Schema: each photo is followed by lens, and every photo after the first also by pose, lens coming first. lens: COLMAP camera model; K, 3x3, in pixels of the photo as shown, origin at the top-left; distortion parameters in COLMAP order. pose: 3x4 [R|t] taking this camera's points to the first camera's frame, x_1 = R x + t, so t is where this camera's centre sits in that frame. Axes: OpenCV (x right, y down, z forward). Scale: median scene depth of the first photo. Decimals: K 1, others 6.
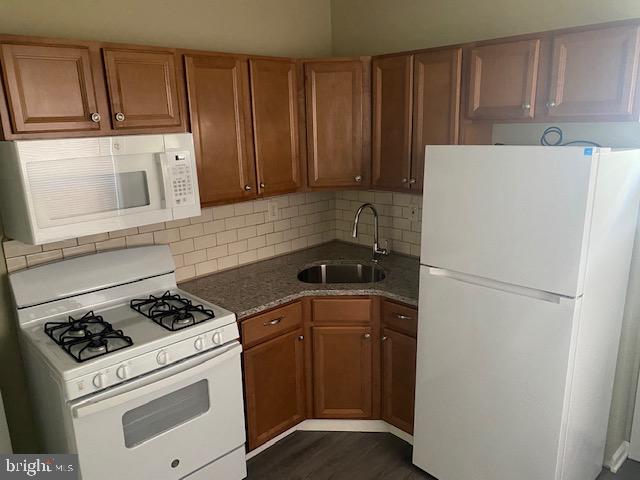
lens RADIAL K [[489.9, 0, 320.0], [0, 489.9, 240.0], [0, 0, 1]] dist [0.066993, -0.082956]
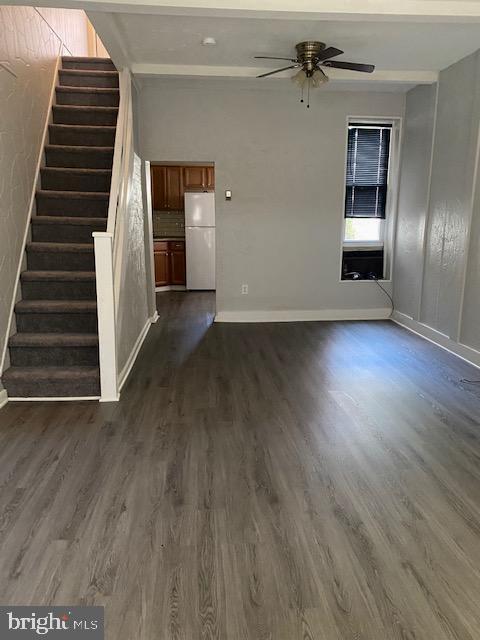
lens RADIAL K [[489.9, 0, 240.0], [0, 489.9, 320.0], [0, 0, 1]] dist [0.066993, -0.082956]
pose [[0.636230, -0.136727, 0.759288, -2.250727], [0.165319, 0.985471, 0.038930, 0.618696], [-0.753579, 0.100756, 0.649590, -1.487590]]
